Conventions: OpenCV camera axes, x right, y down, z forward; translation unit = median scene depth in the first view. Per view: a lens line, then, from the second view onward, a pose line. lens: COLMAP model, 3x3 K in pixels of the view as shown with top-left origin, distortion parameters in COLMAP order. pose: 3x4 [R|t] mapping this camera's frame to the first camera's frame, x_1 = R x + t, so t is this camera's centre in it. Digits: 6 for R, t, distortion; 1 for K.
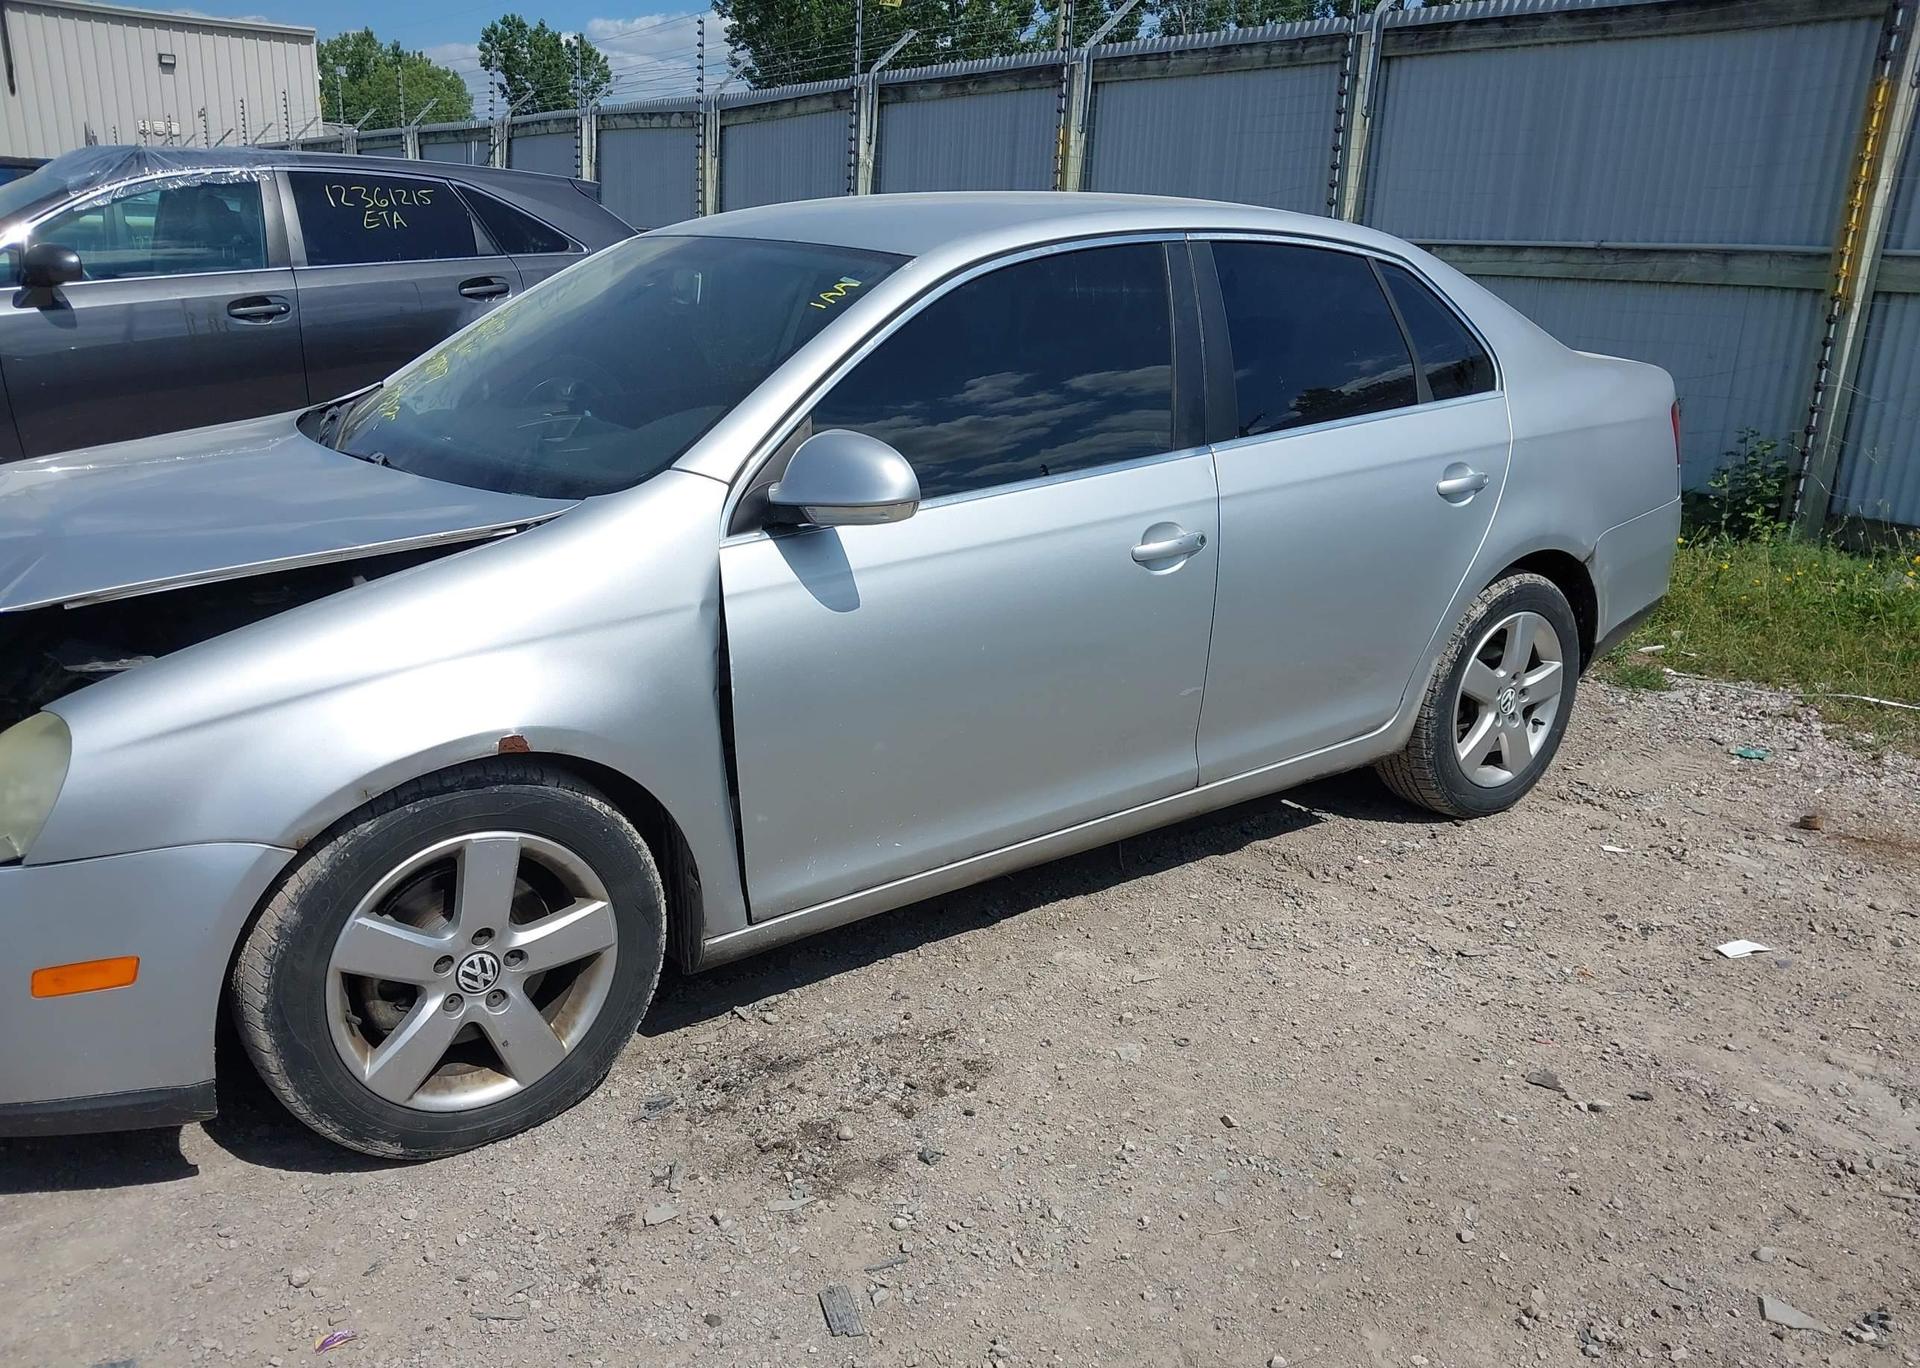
lens RADIAL K [[1480.5, 0, 889.1], [0, 1480.5, 721.1], [0, 0, 1]] dist [-0.002035, 0.004319]
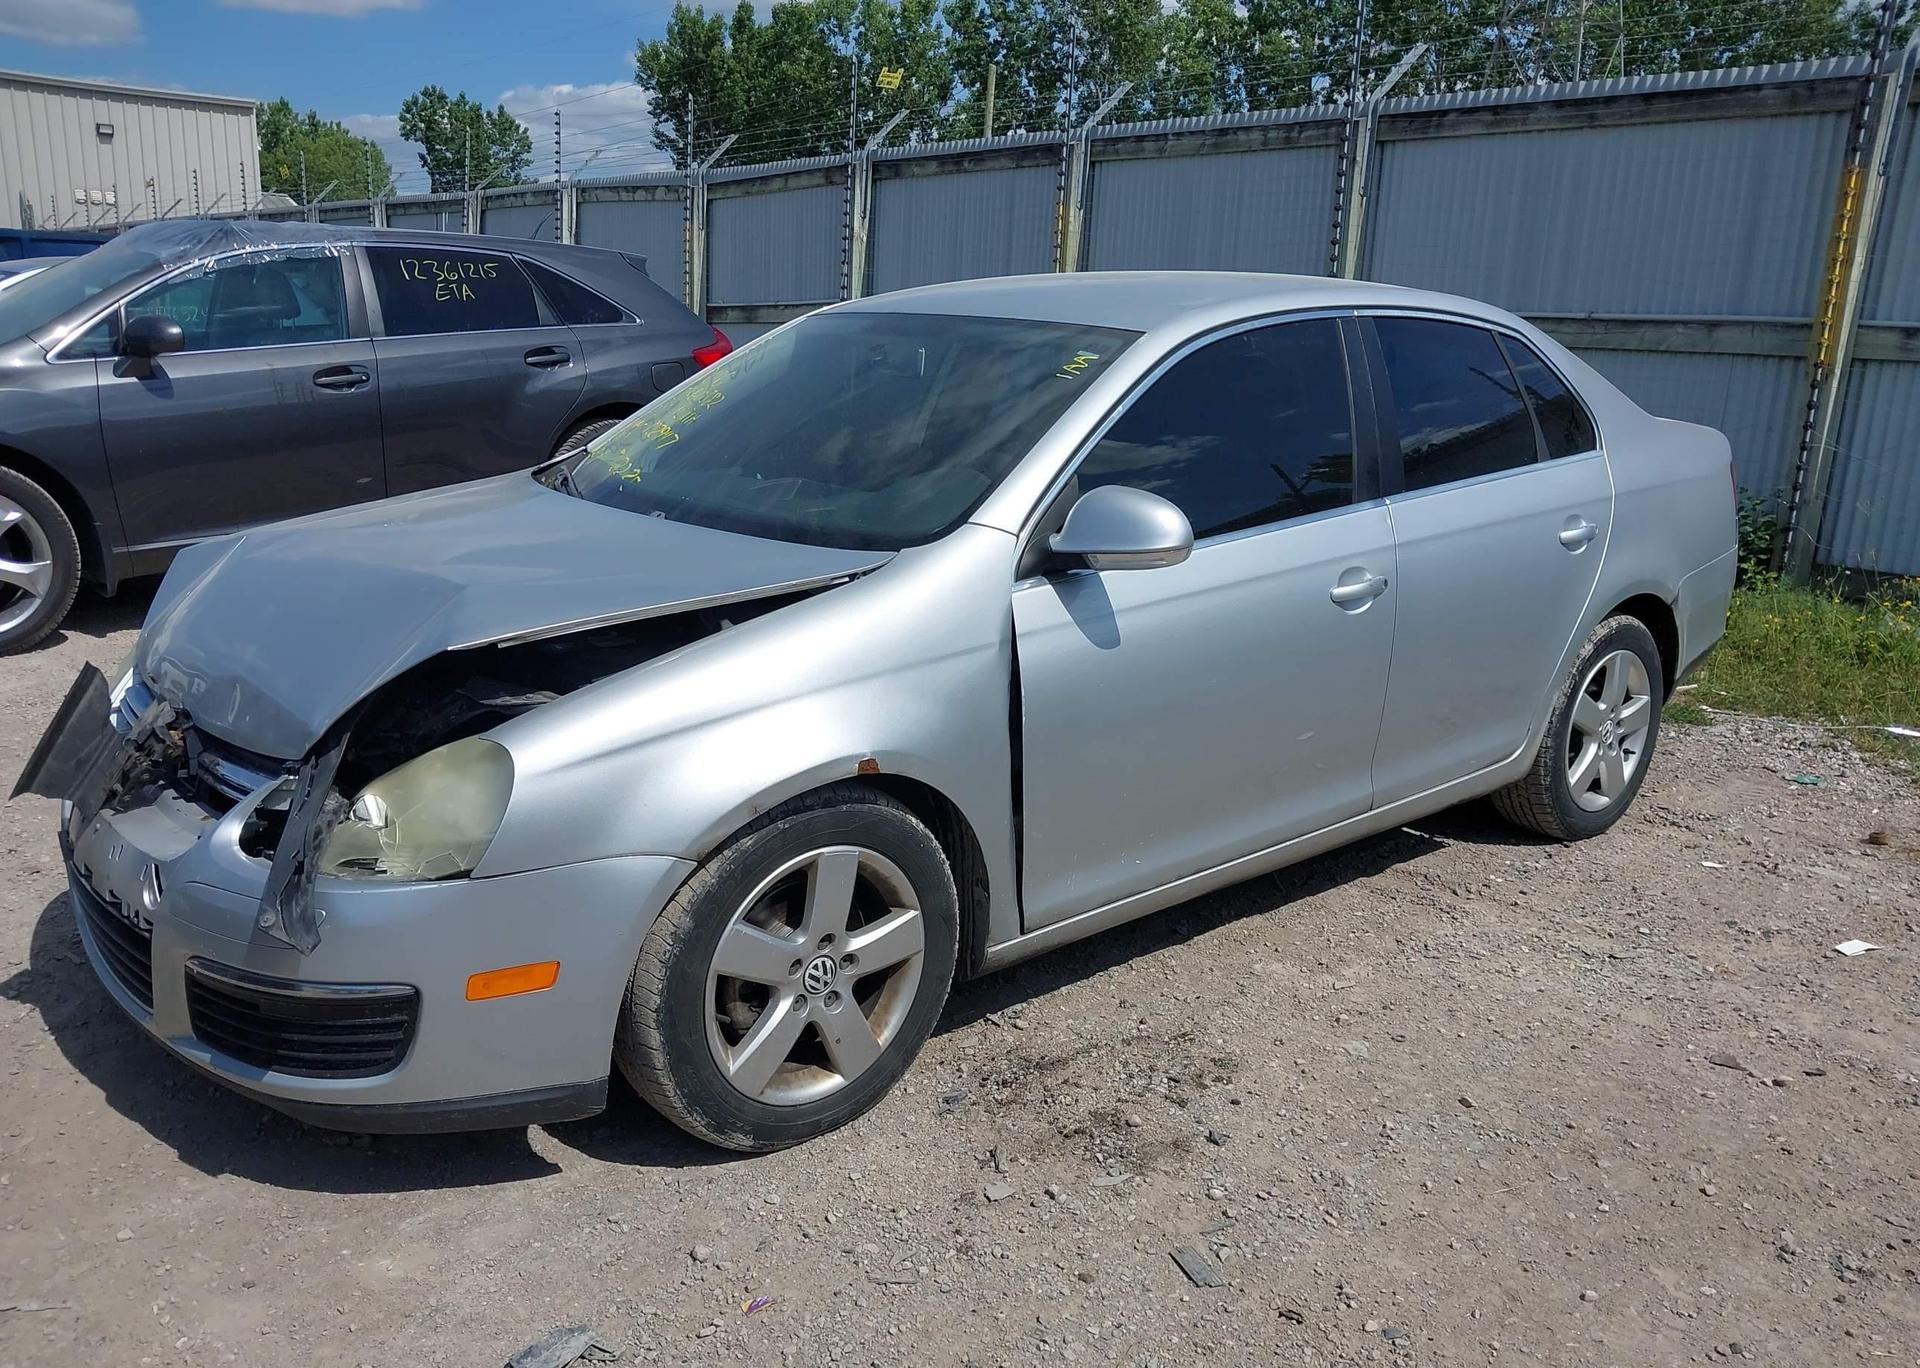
lens RADIAL K [[1502.9, 0, 845.5], [0, 1502.9, 731.5], [0, 0, 1]] dist [-0.003759, 0.004932]
pose [[0.998596, -0.014198, 0.051039, -0.205964], [0.016162, 0.999136, -0.038285, 0.020216], [-0.050451, 0.039056, 0.997963, -0.079195]]
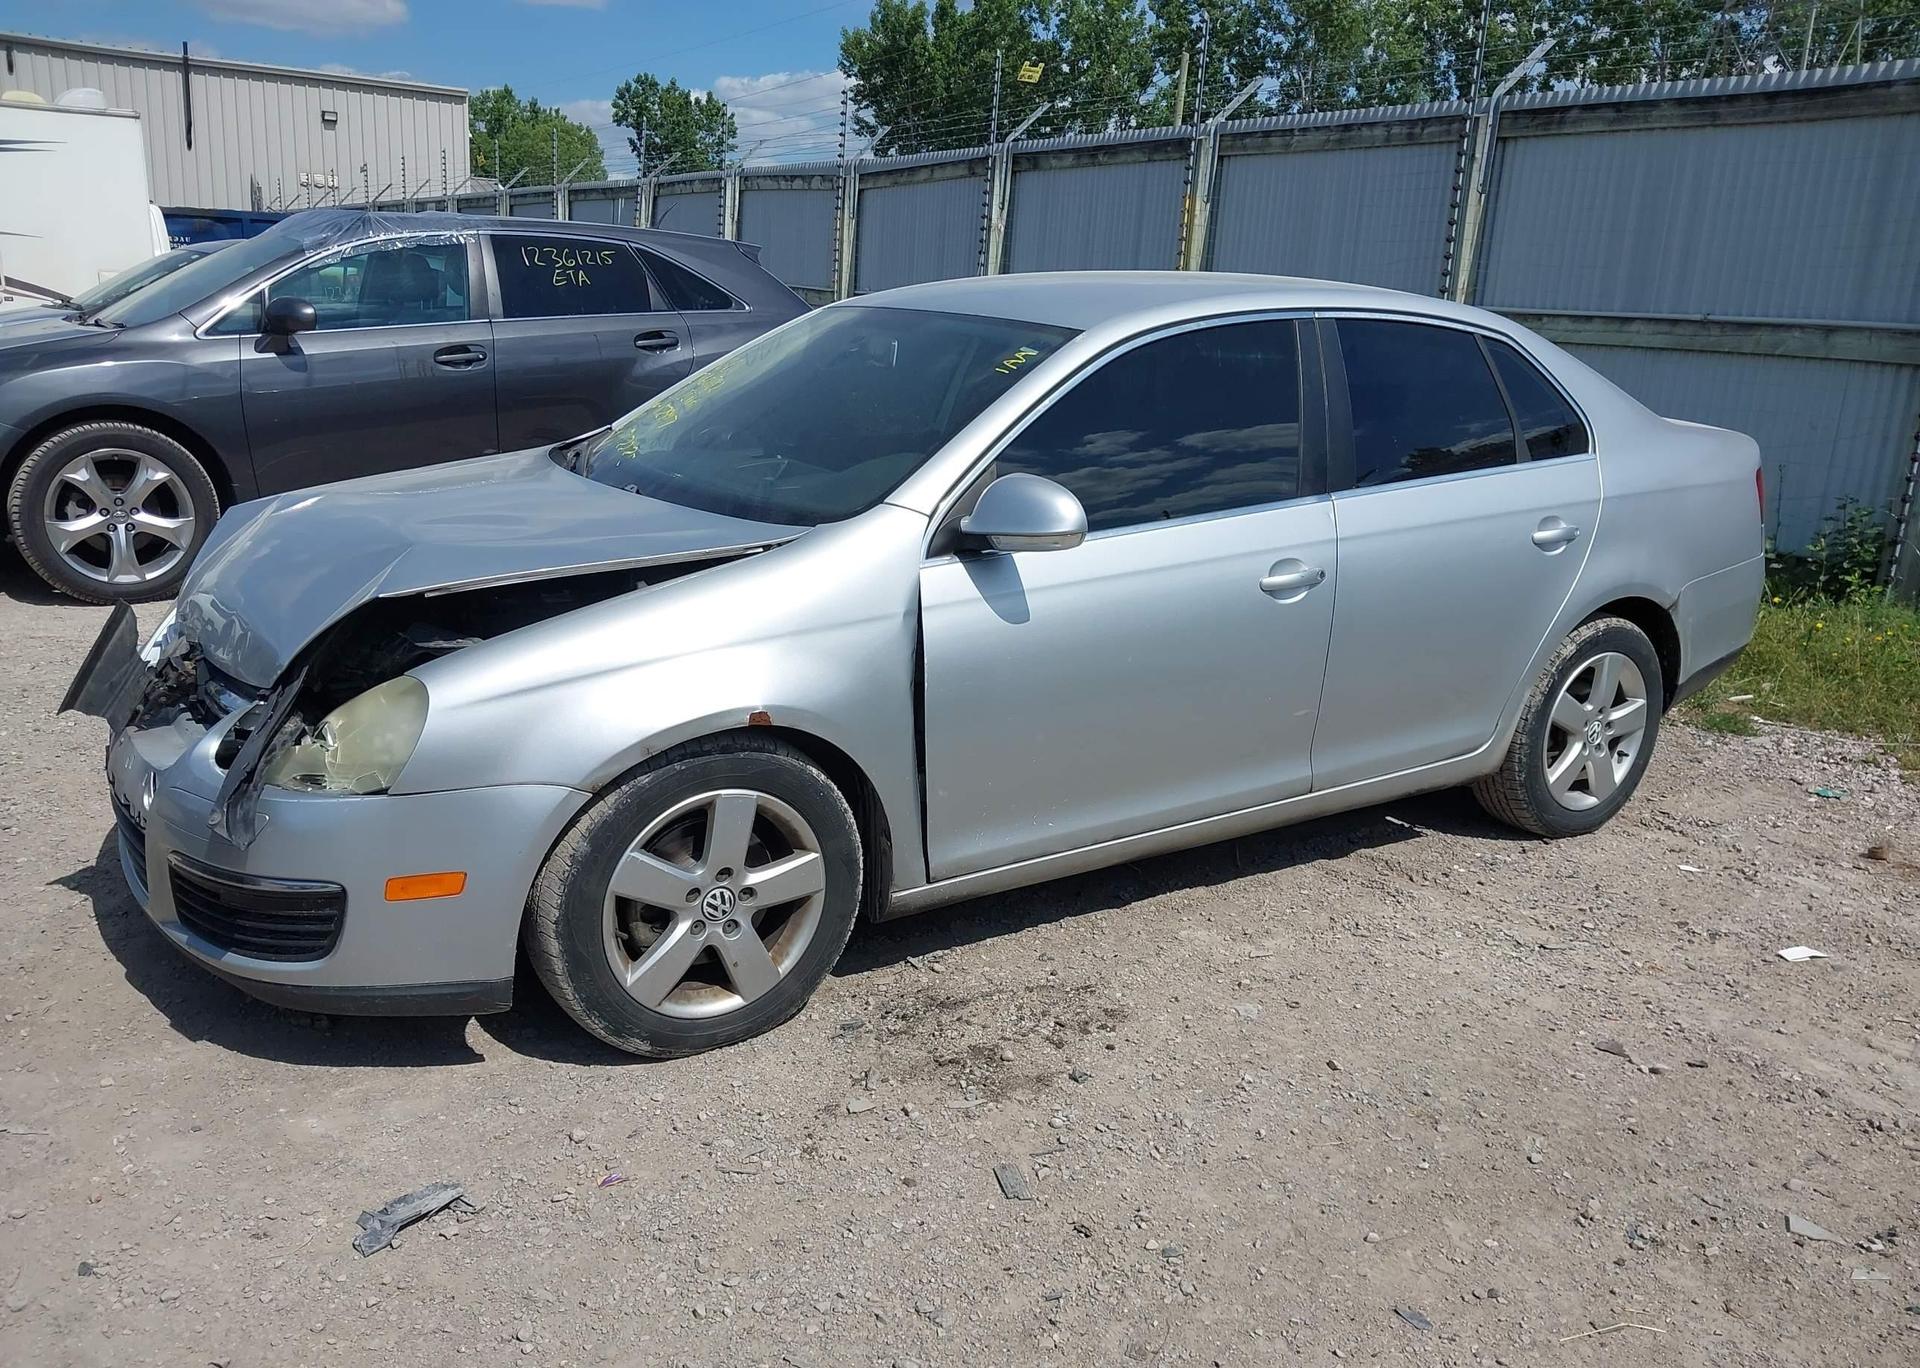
lens RADIAL K [[1502.4, 0, 885.1], [0, 1502.4, 732.2], [0, 0, 1]] dist [-0.001103, 0.002970]
pose [[0.997550, 0.033446, -0.061441, -0.043803], [-0.035156, 0.999018, -0.026959, 0.036249], [0.060479, 0.029052, 0.997747, -0.157128]]
